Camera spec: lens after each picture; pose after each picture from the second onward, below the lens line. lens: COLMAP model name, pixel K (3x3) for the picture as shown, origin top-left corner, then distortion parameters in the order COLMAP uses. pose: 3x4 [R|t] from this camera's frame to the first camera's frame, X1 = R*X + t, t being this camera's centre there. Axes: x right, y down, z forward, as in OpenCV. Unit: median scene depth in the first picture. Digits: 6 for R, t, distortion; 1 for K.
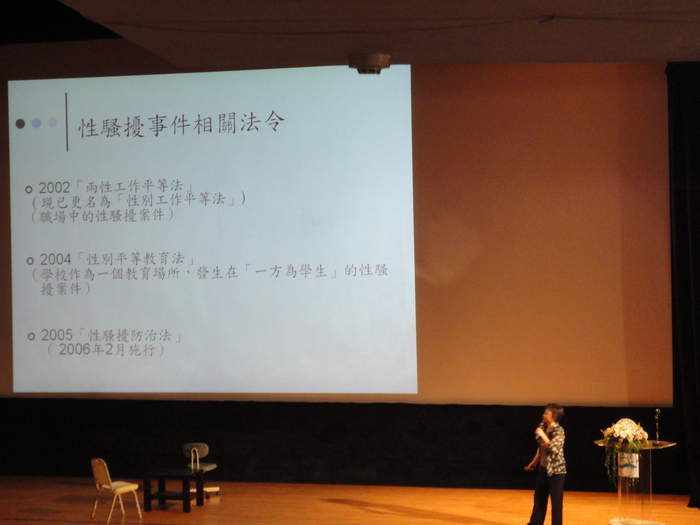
lens RADIAL K [[1519.6, 0, 332.1], [0, 1519.6, 260.8], [0, 0, 1]] dist [0.016972, -0.094791]
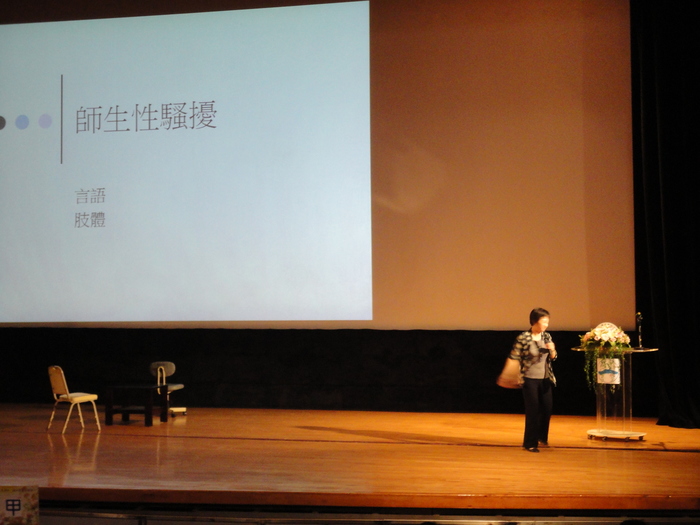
lens RADIAL K [[1080.5, 0, 350.0], [0, 1080.5, 262.5], [0, 0, 1]] dist [-0.000065, 0.055117]
pose [[0.998941, 0.016241, 0.043040, 0.001822], [-0.014177, 0.998754, -0.047842, 0.080985], [-0.043764, 0.047181, 0.997927, 0.261805]]
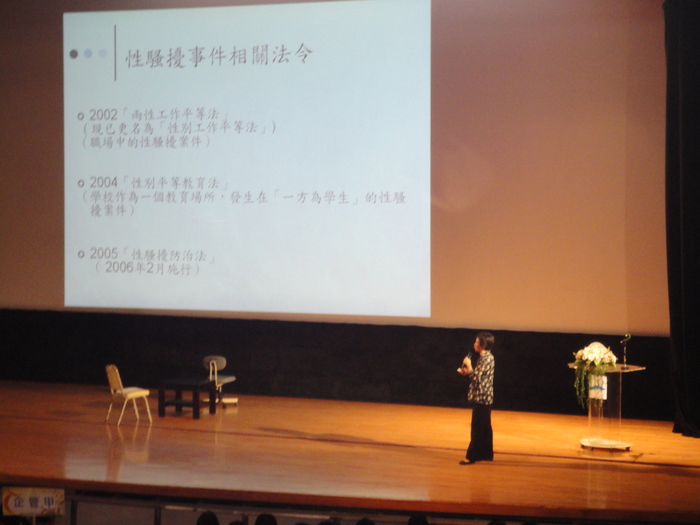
lens RADIAL K [[1519.6, 0, 332.1], [0, 1519.6, 260.8], [0, 0, 1]] dist [0.016972, -0.094791]
pose [[0.992172, 0.026065, -0.122126, 0.111937], [-0.021457, 0.999013, 0.038896, 0.009410], [0.123019, -0.035971, 0.991752, -0.038857]]
